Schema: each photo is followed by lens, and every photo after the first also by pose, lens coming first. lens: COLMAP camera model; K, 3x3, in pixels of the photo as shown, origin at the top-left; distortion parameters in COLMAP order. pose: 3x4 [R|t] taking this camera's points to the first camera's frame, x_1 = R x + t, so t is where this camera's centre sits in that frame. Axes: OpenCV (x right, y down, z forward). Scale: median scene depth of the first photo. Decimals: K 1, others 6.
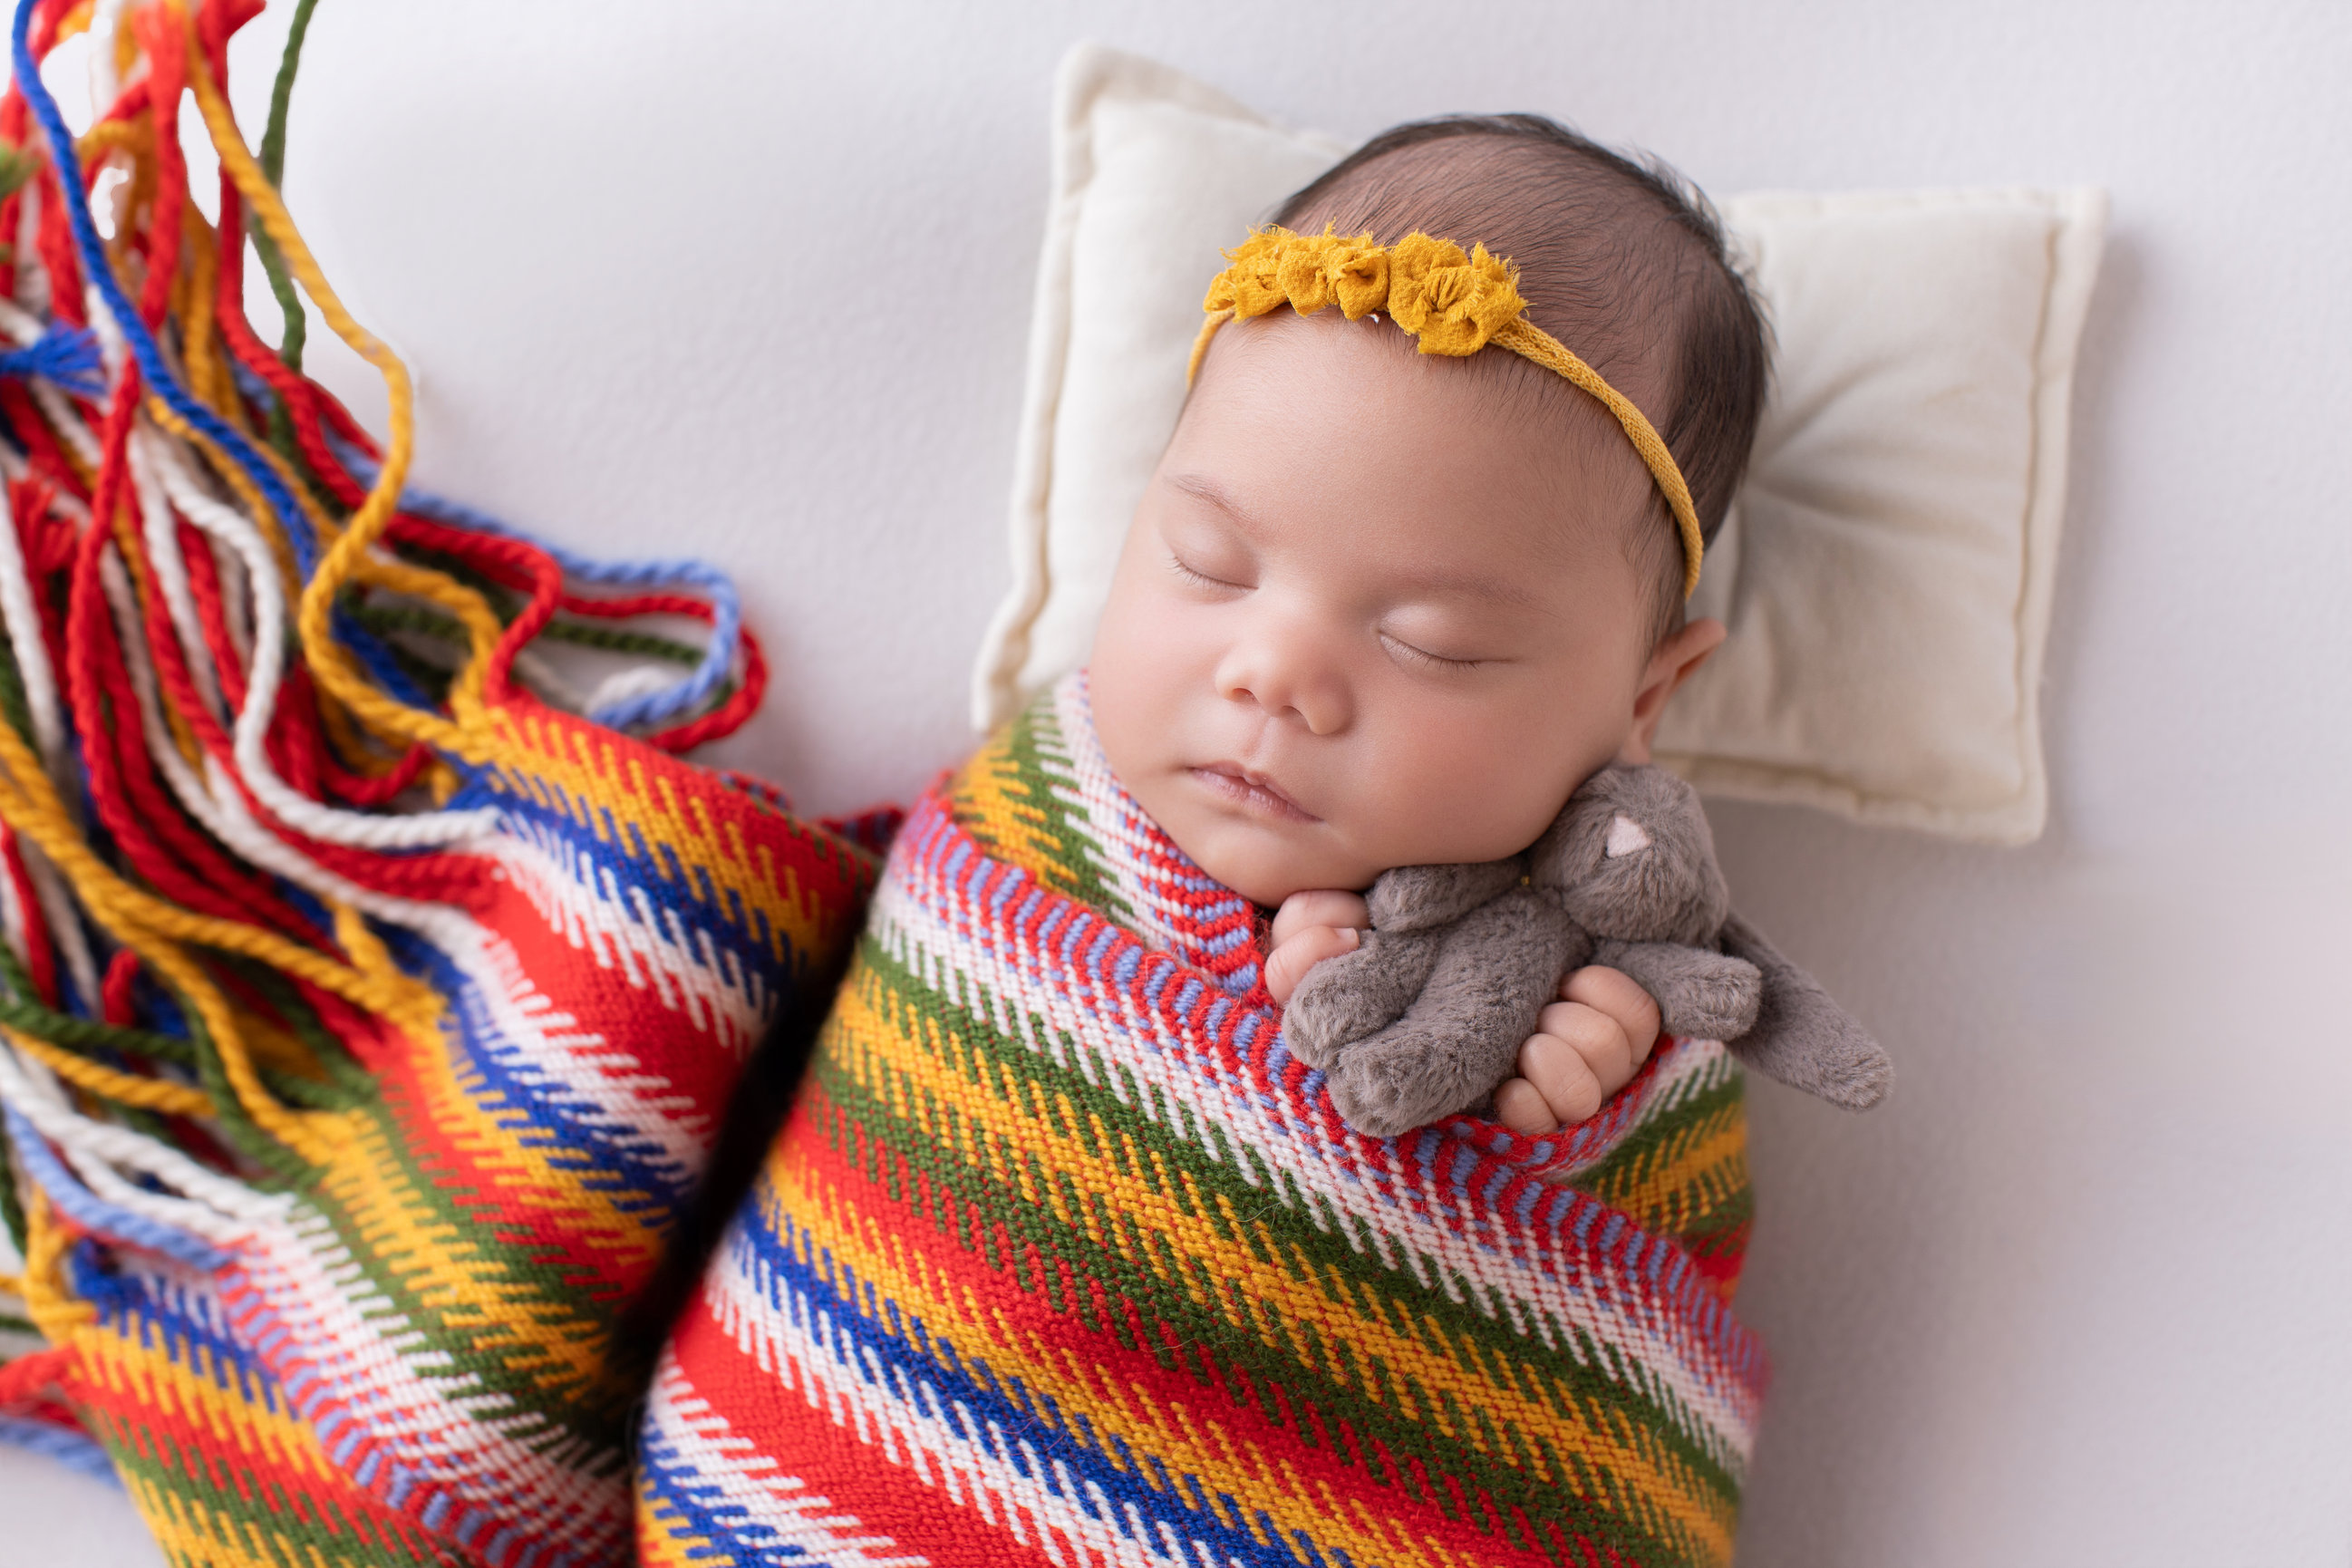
lens RADIAL K [[3468.6, 0, 1181.1], [0, 3468.6, 773.7], [0, 0, 1]] dist [-0.000121, 0.000000]
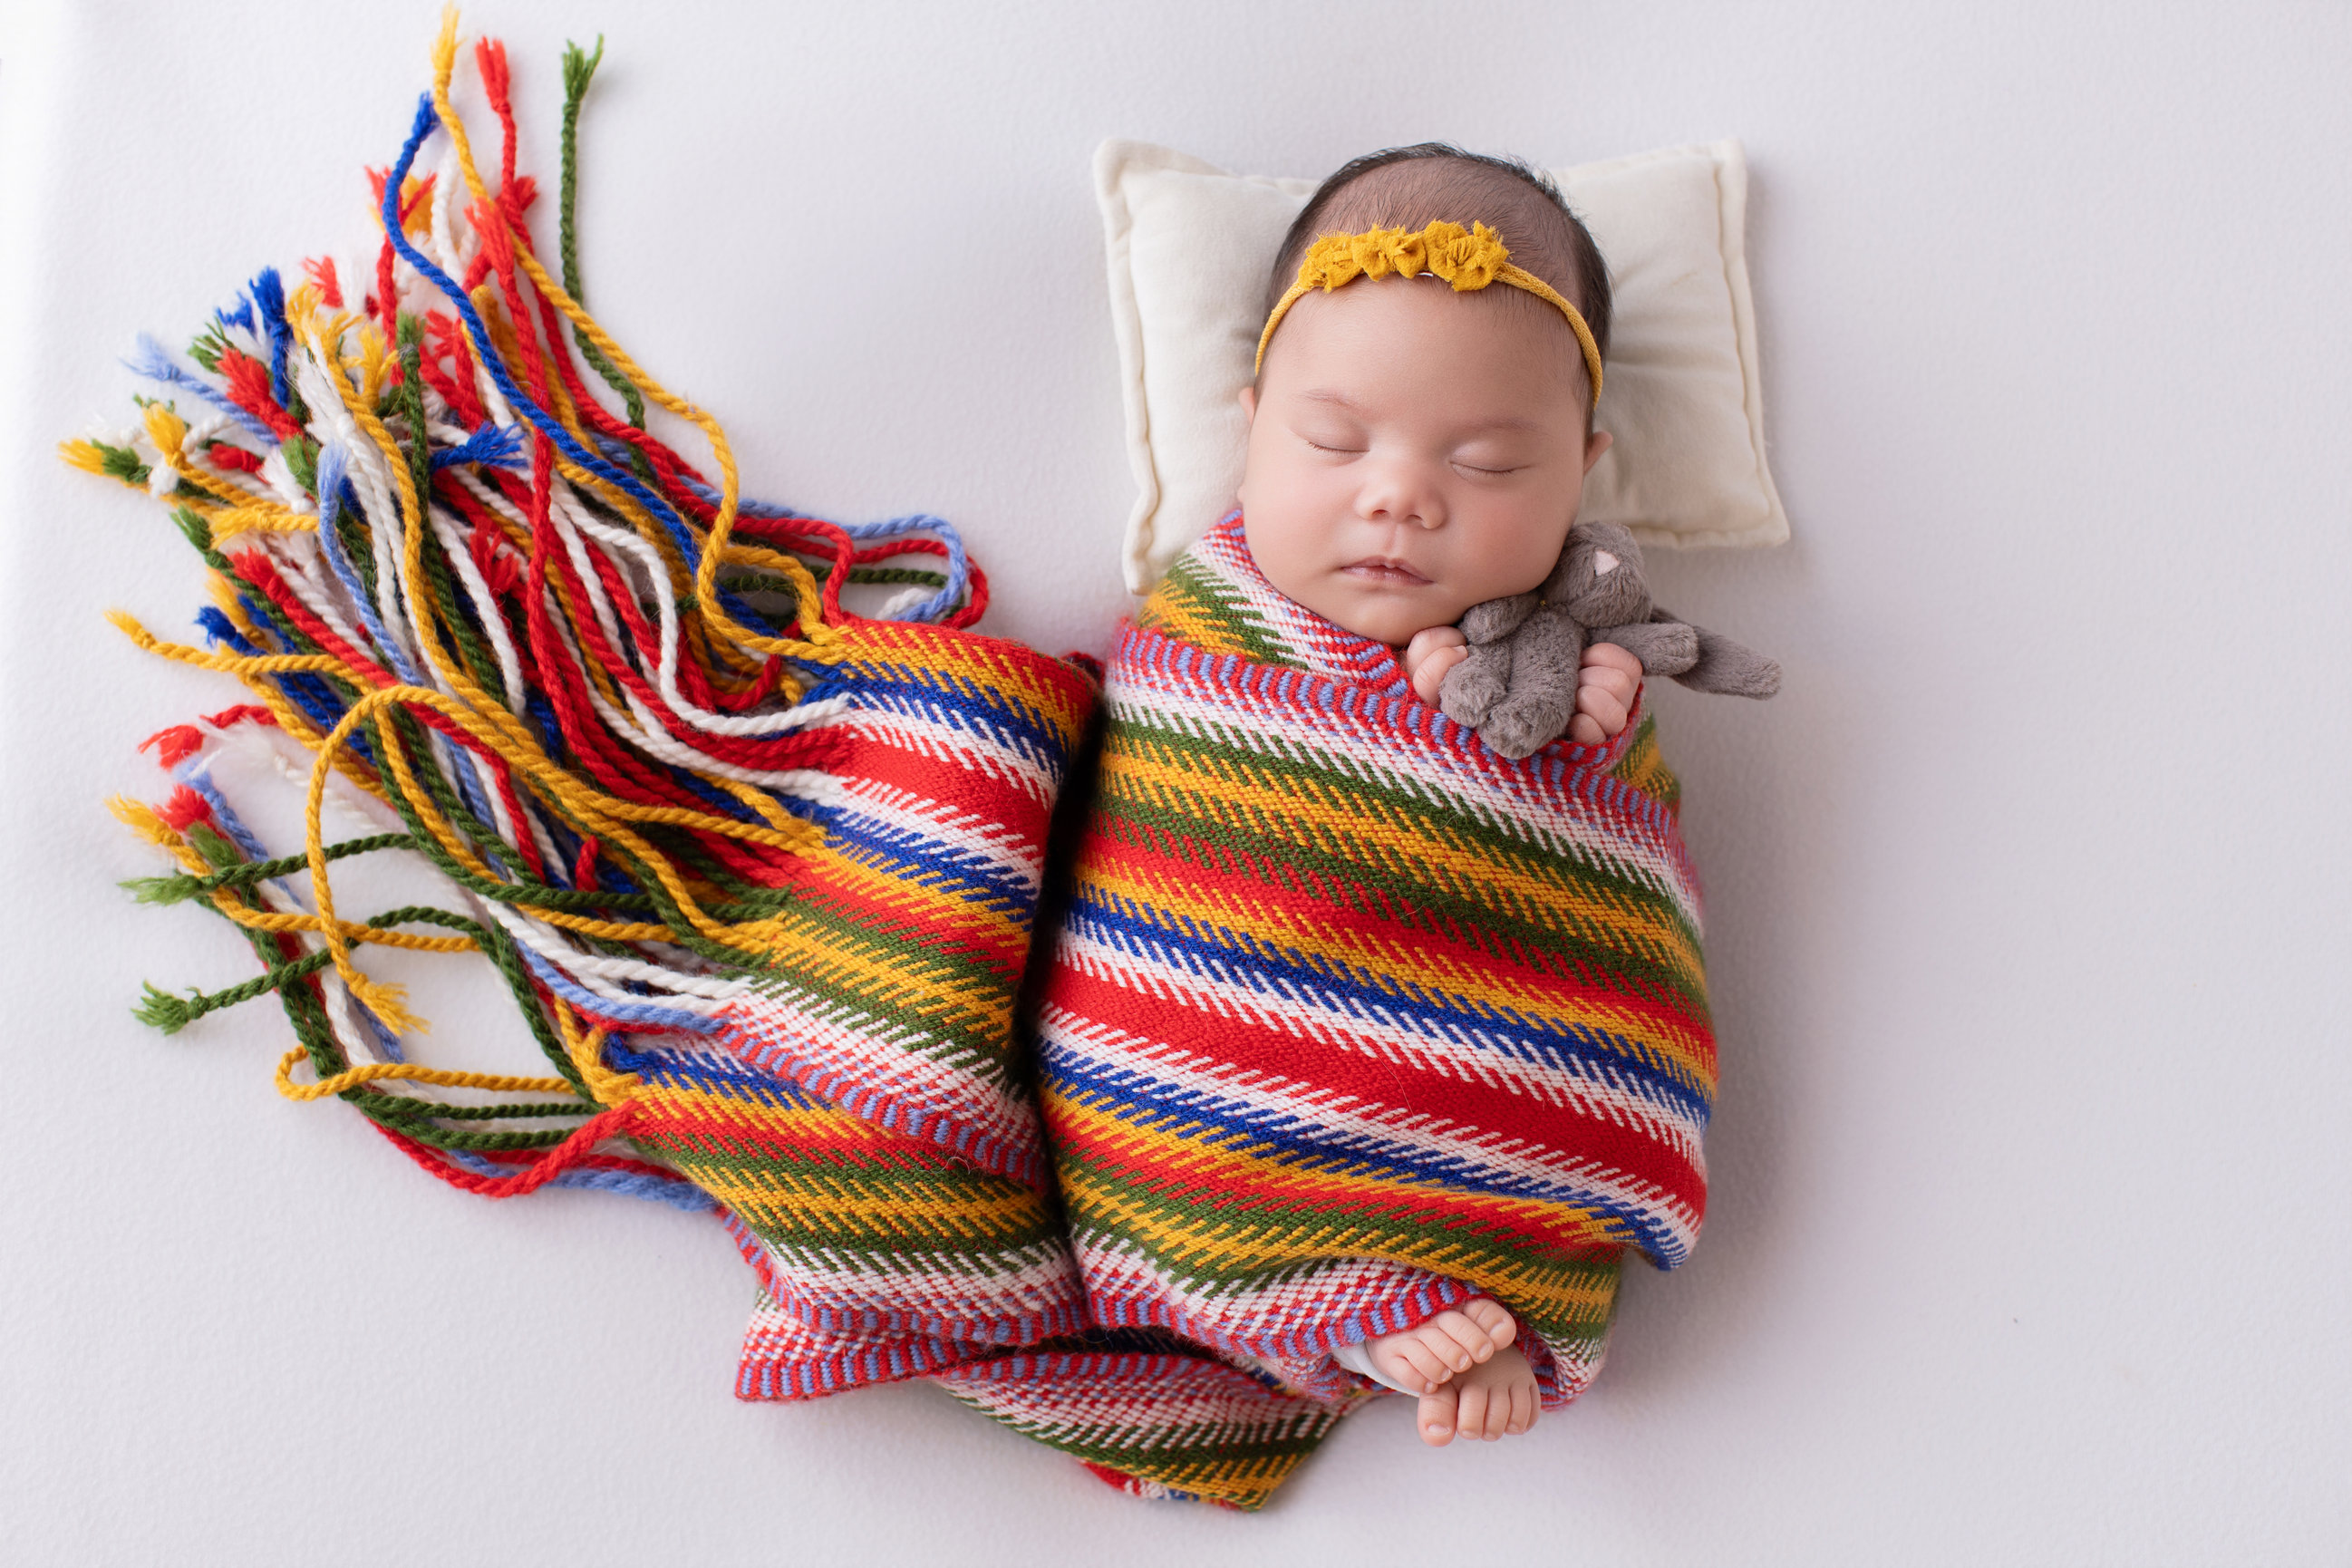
lens RADIAL K [[3468.6, 0, 1131.5], [0, 3468.6, 748.3], [0, 0, 1]] dist [-0.000121, 0.000000]
pose [[0.956816, -0.180296, 0.228029, -0.471485], [0.184195, 0.982880, 0.004244, 0.055684], [-0.224890, 0.037941, 0.973645, -0.548147]]
